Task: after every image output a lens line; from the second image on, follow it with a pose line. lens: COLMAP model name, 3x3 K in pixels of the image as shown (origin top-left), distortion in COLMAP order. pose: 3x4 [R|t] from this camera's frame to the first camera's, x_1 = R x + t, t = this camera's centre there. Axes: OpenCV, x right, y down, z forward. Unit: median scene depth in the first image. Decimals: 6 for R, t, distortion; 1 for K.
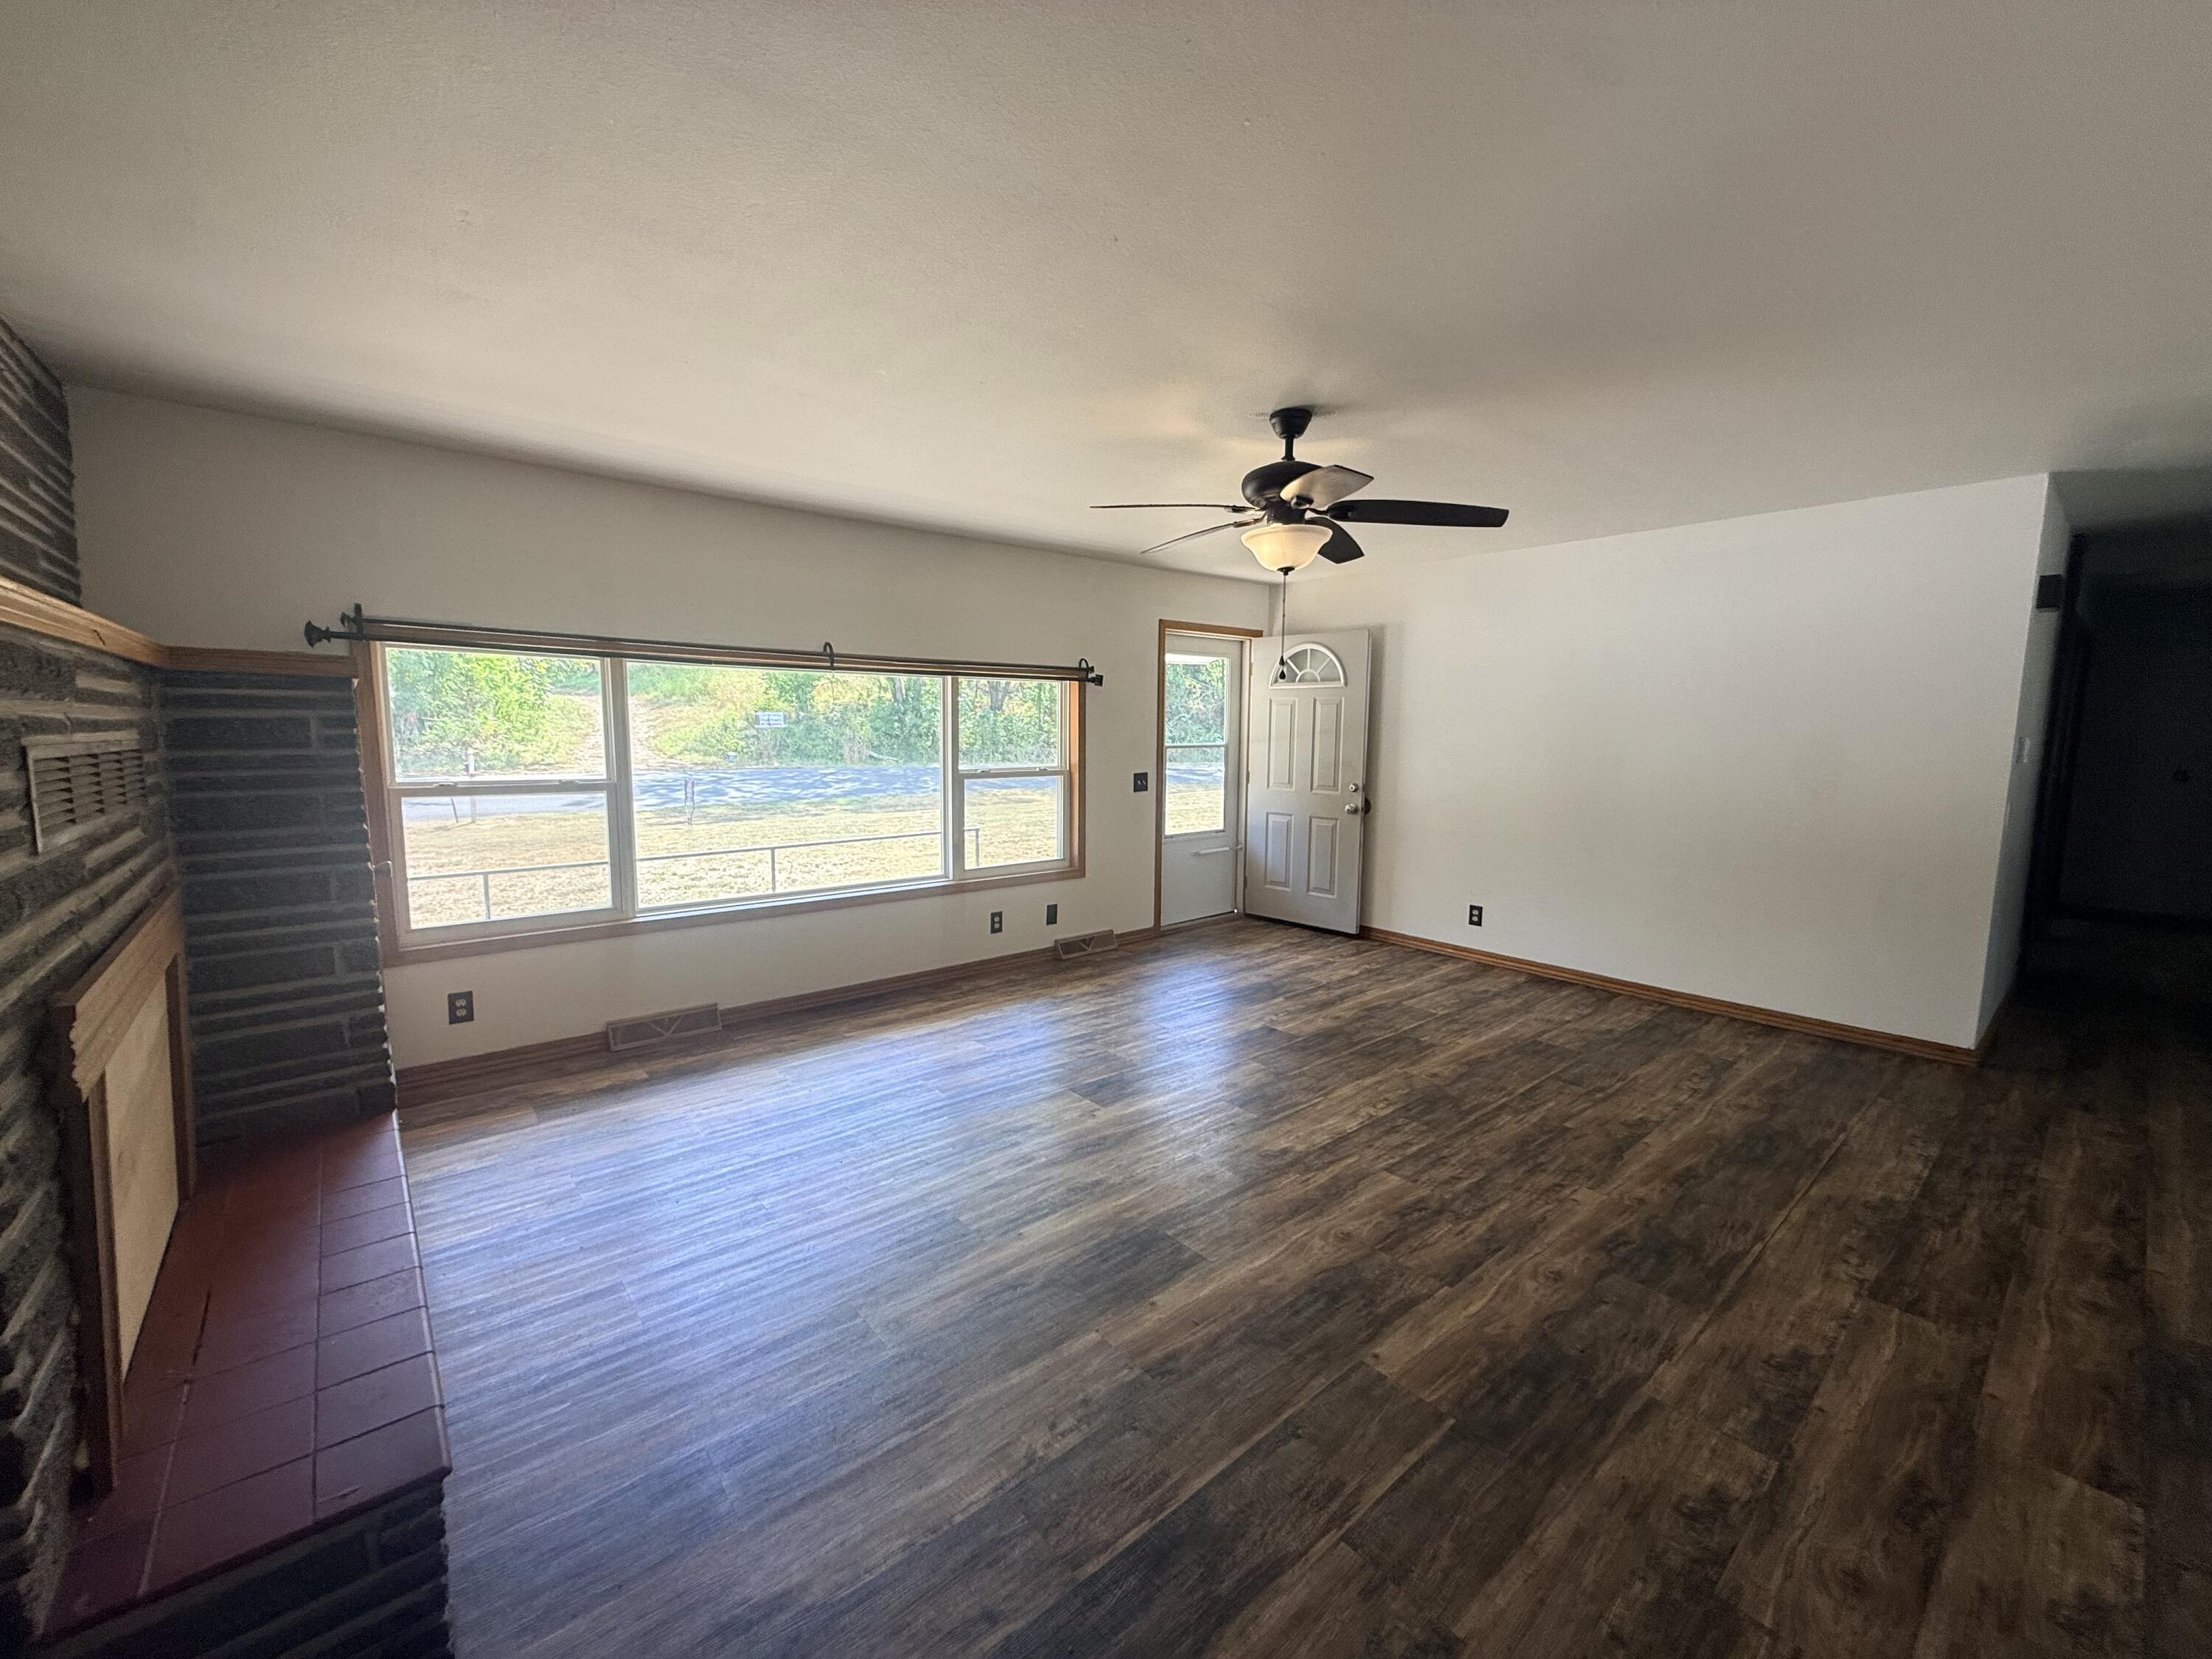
lens RADIAL K [[883.2, 0, 1106.0], [0, 883.2, 829.5], [0, 0, 1]] dist [0.001105, -0.000020]
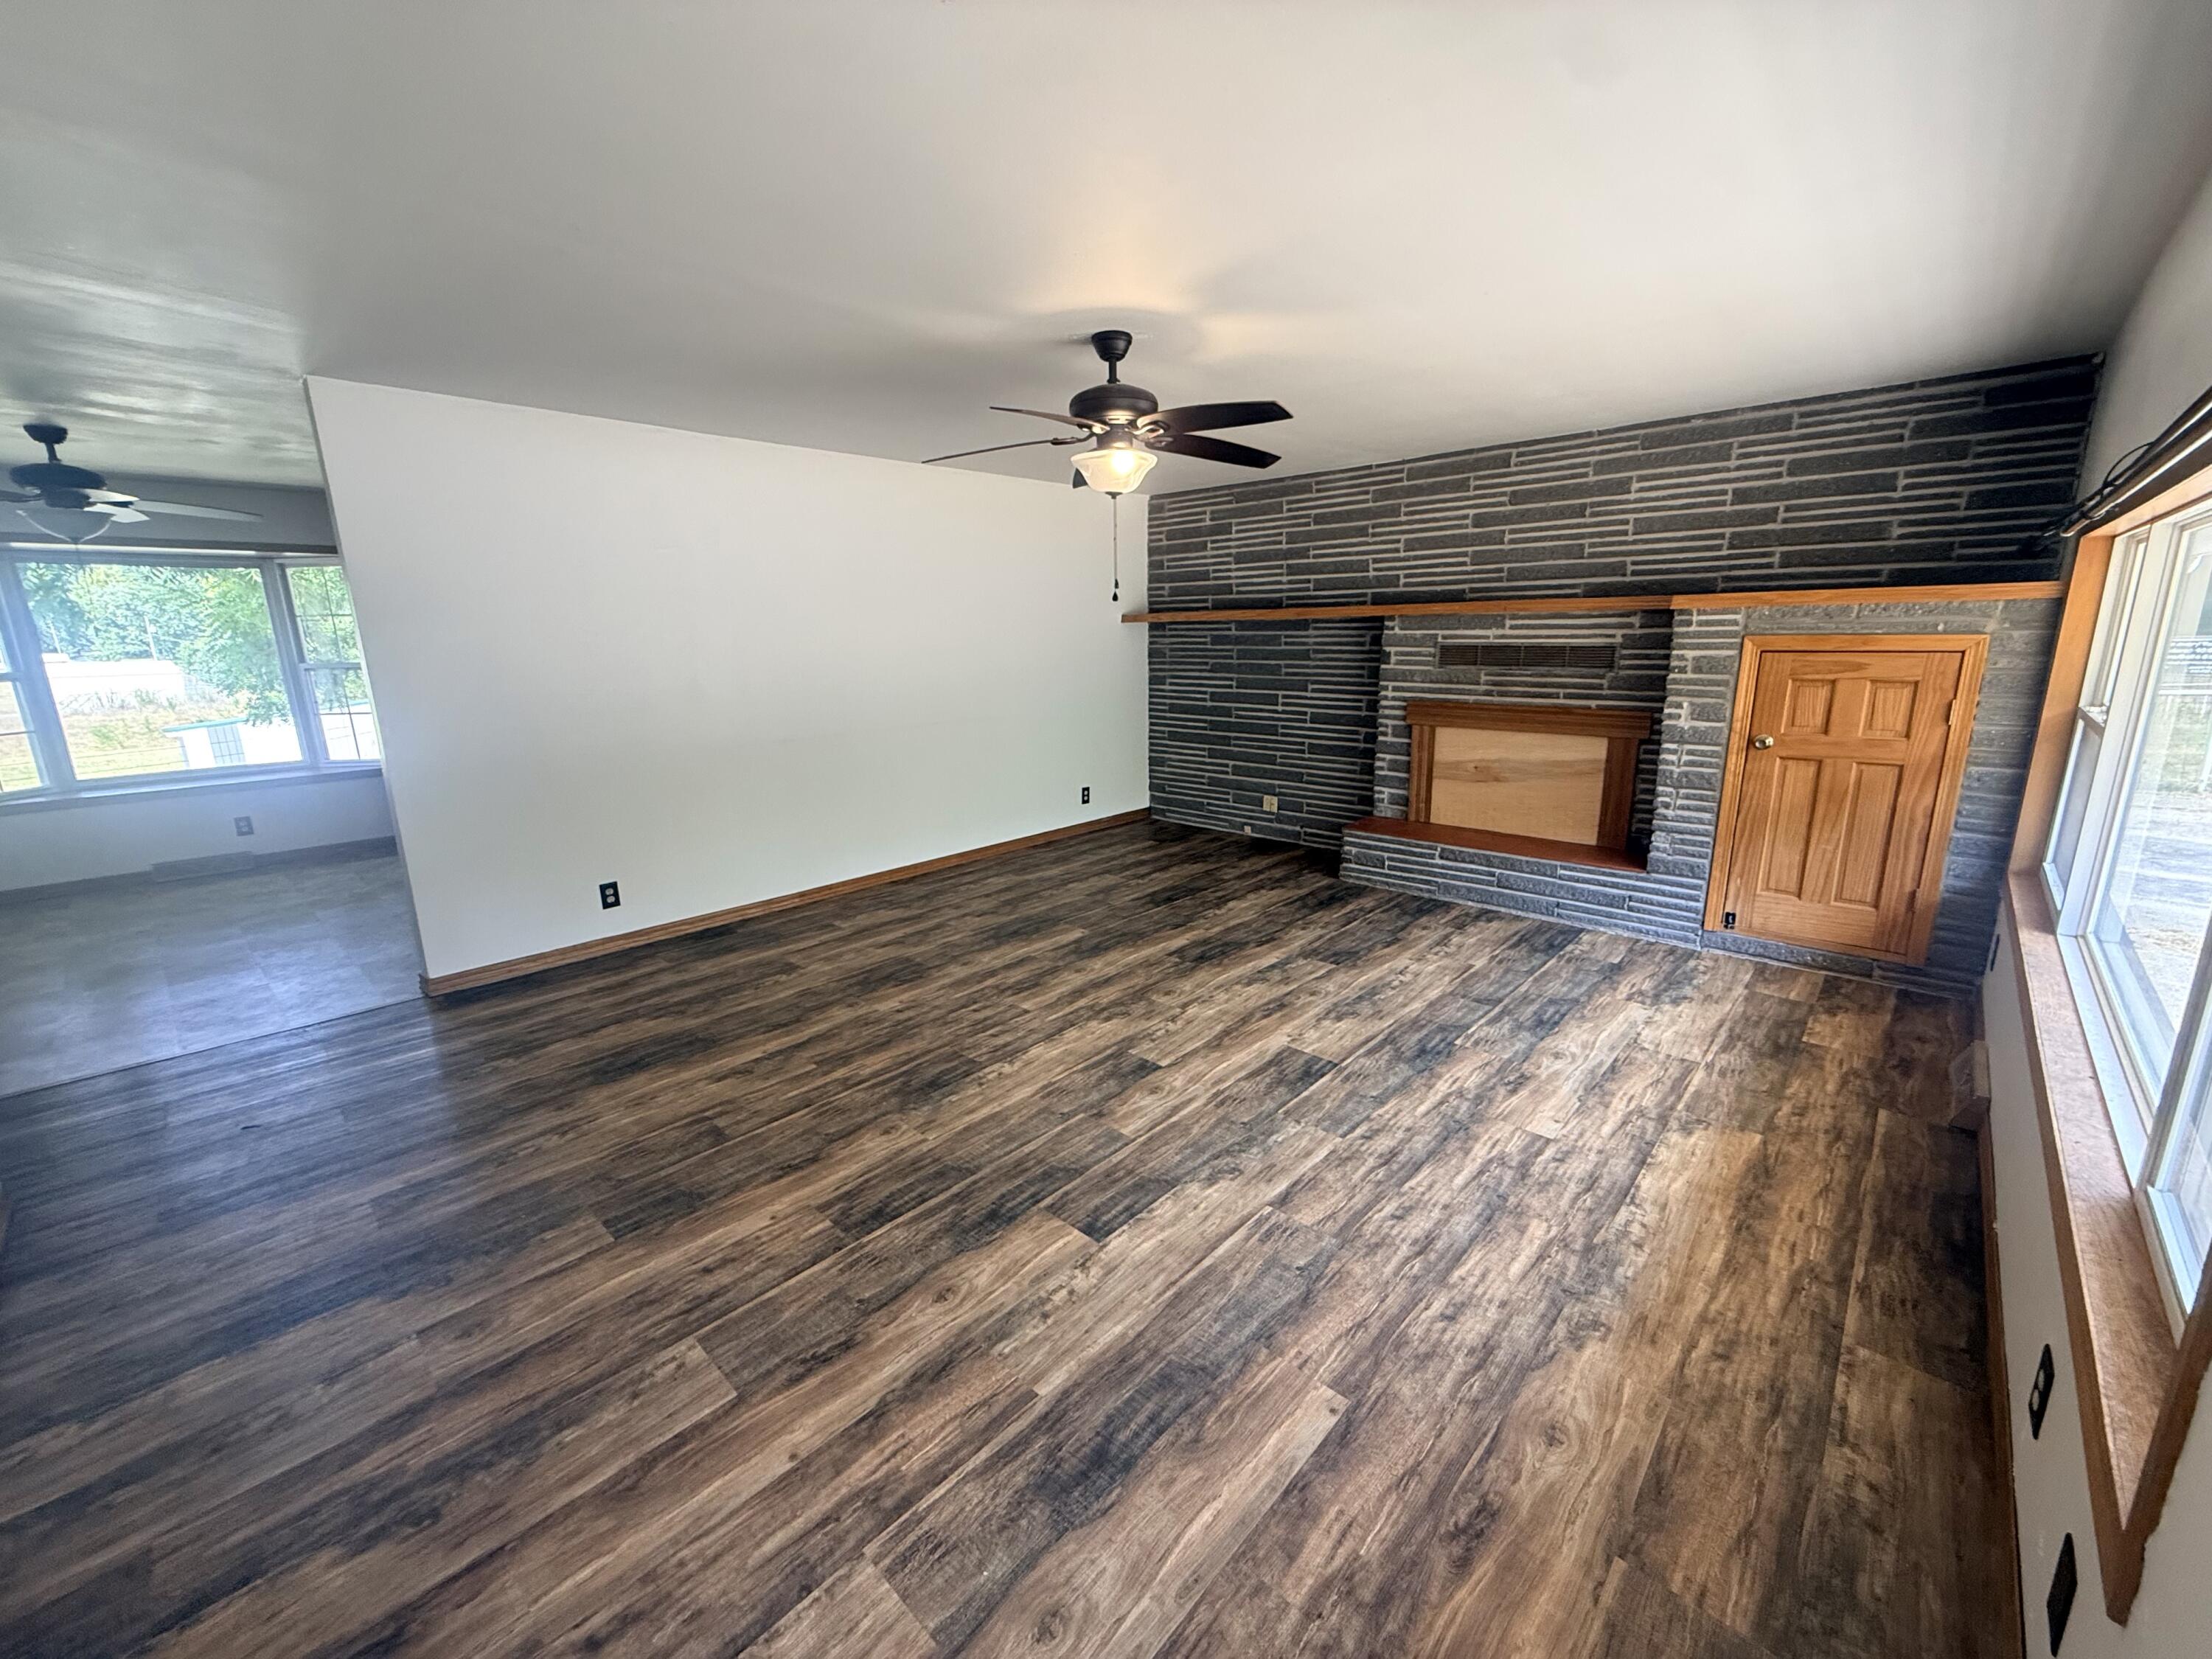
lens RADIAL K [[883.2, 0, 1106.0], [0, 883.2, 829.5], [0, 0, 1]] dist [0.001105, -0.000020]
pose [[-0.993742, 0.032051, -0.107000, 0.298313], [-0.005322, 0.943270, 0.331983, -0.236534], [0.111570, 0.330475, -0.937197, 1.865195]]
